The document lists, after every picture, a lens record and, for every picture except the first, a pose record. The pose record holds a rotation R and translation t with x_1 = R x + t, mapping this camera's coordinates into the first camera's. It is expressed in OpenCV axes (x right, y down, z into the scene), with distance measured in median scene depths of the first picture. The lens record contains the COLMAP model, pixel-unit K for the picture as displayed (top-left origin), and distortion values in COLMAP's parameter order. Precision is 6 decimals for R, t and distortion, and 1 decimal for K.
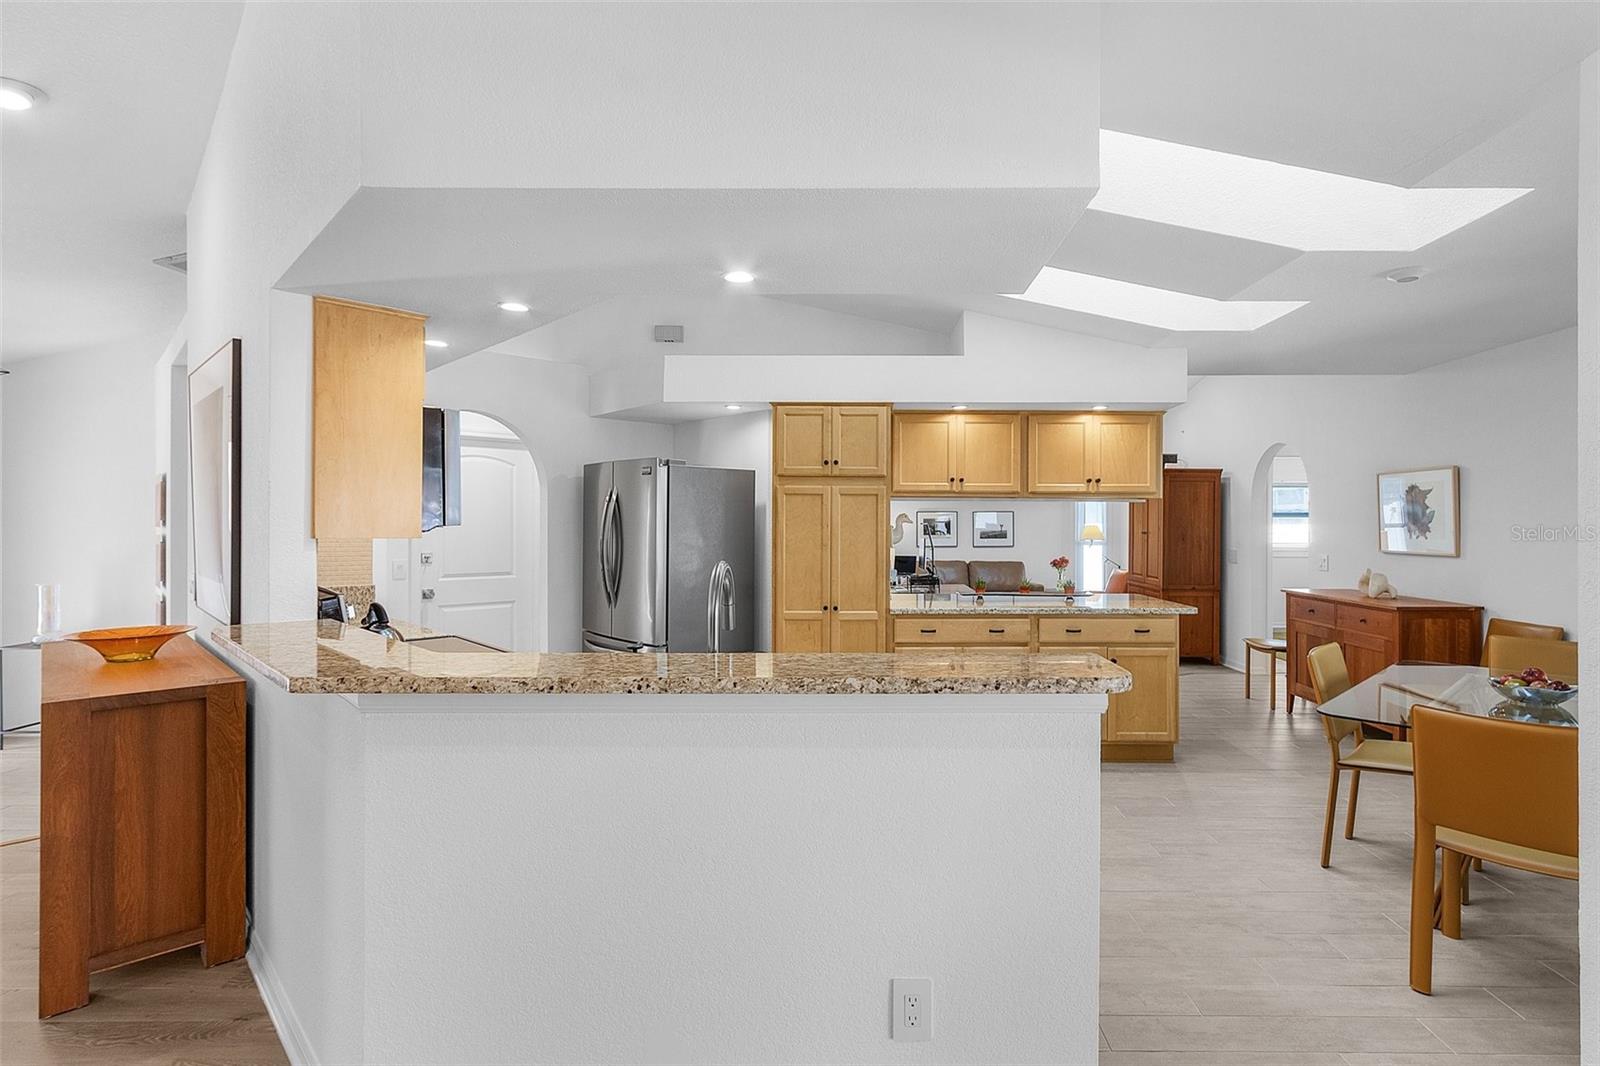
lens RADIAL K [[751.7, 0, 800.0], [0, 751.7, 533.0], [0, 0, 1]] dist [0.000404, 0.000059]
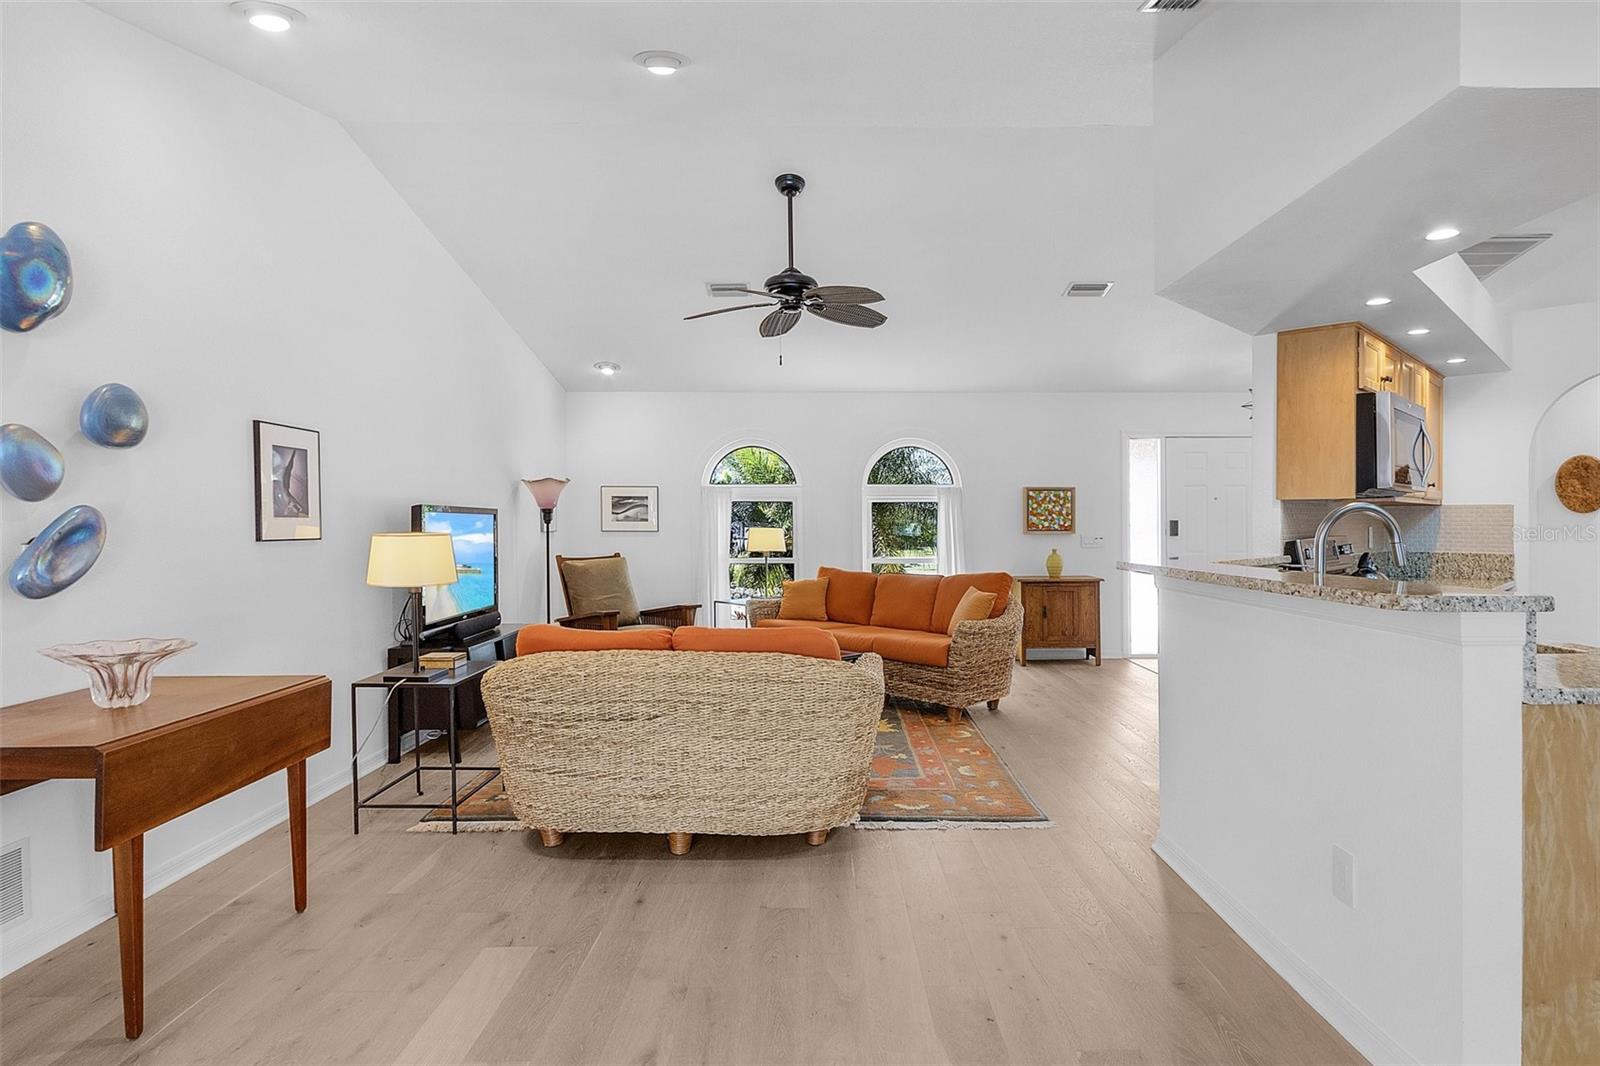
lens RADIAL K [[878.0, 0, 800.0], [0, 878.0, 533.0], [0, 0, 1]] dist [-0.001445, -0.000276]
pose [[-0.010930, 0.010457, -0.999886, 1.392428], [-0.004299, 0.999936, 0.010505, 0.074745], [0.999931, 0.004413, -0.010884, 0.125317]]
